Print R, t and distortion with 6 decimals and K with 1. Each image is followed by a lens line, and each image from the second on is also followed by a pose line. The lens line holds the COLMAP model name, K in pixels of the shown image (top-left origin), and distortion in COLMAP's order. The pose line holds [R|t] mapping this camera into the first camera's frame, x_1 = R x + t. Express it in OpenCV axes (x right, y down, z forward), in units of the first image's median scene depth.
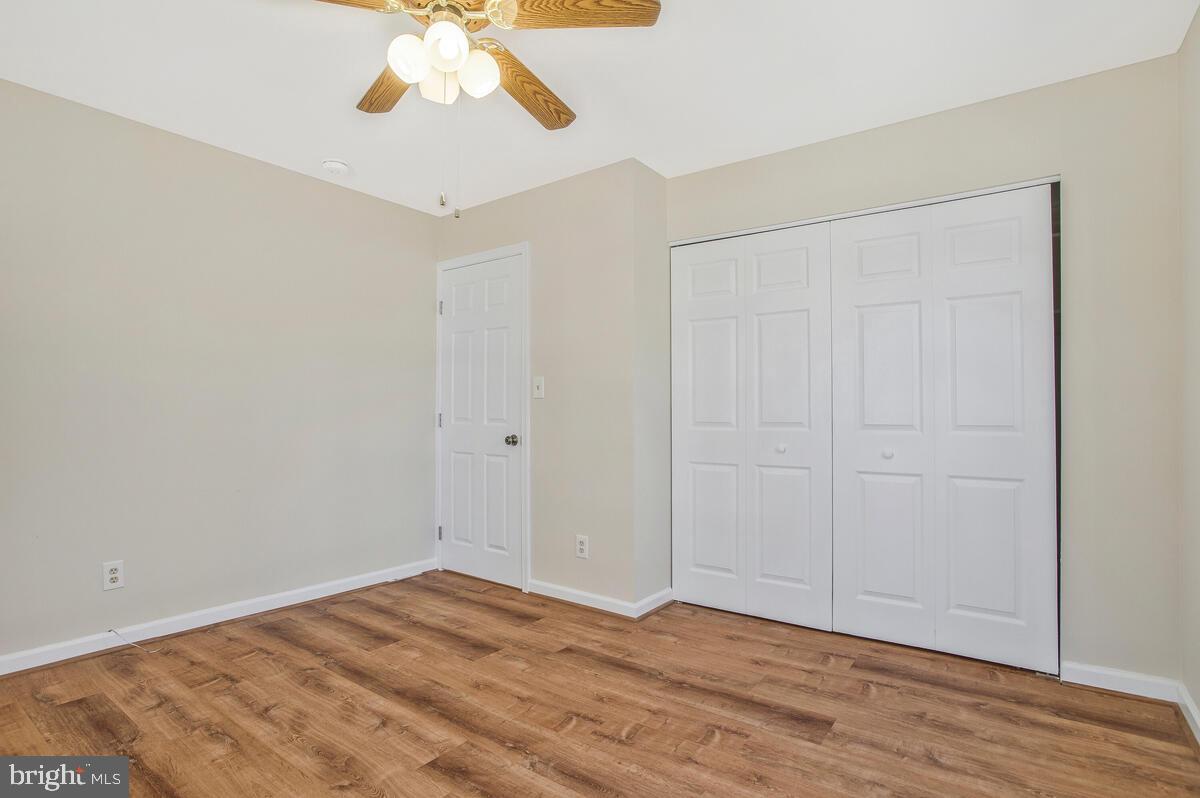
lens RADIAL K [[631.4, 0, 597.2], [0, 631.4, 414.1], [0, 0, 1]] dist [-0.096181, 0.045170]
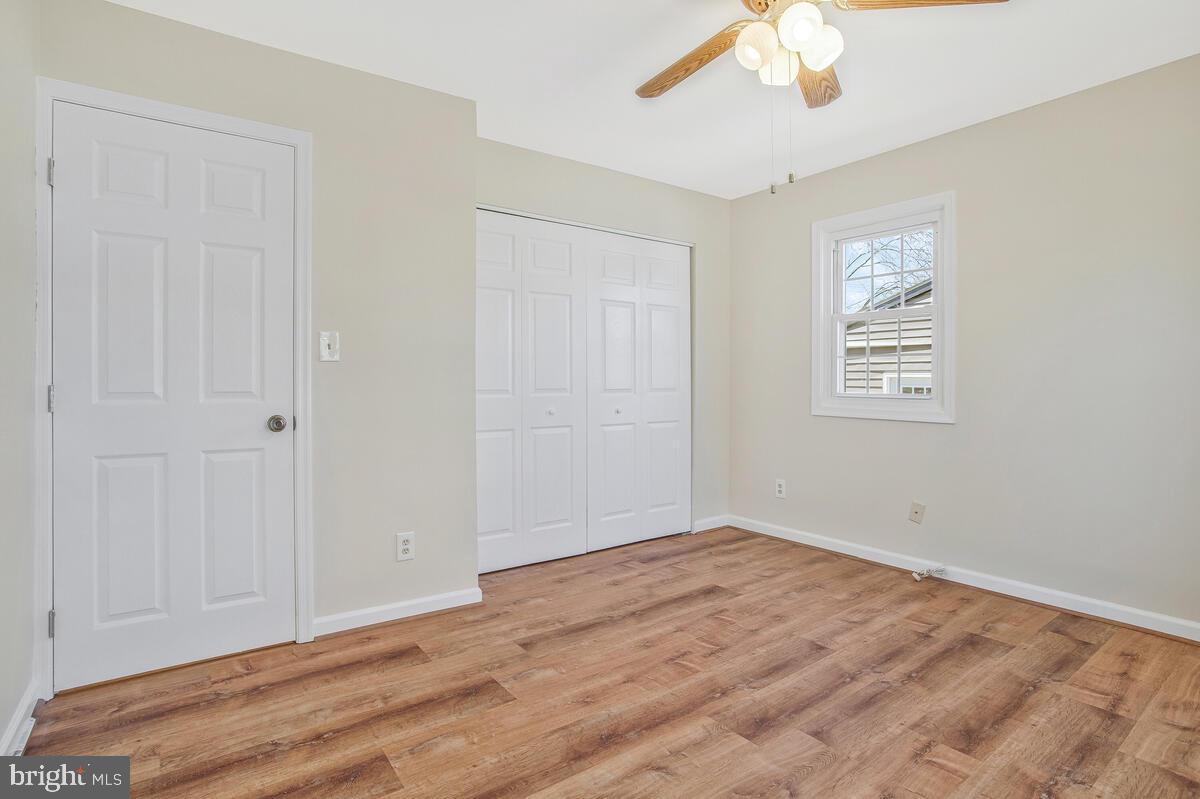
lens RADIAL K [[617.1, 0, 600.0], [0, 617.1, 399.5], [0, 0, 1]] dist [-0.084910, 0.041708]
pose [[0.260957, -0.031070, 0.964850, -0.908793], [0.000061, 0.999482, 0.032169, -0.004361], [-0.965350, -0.008336, 0.260824, 0.711121]]
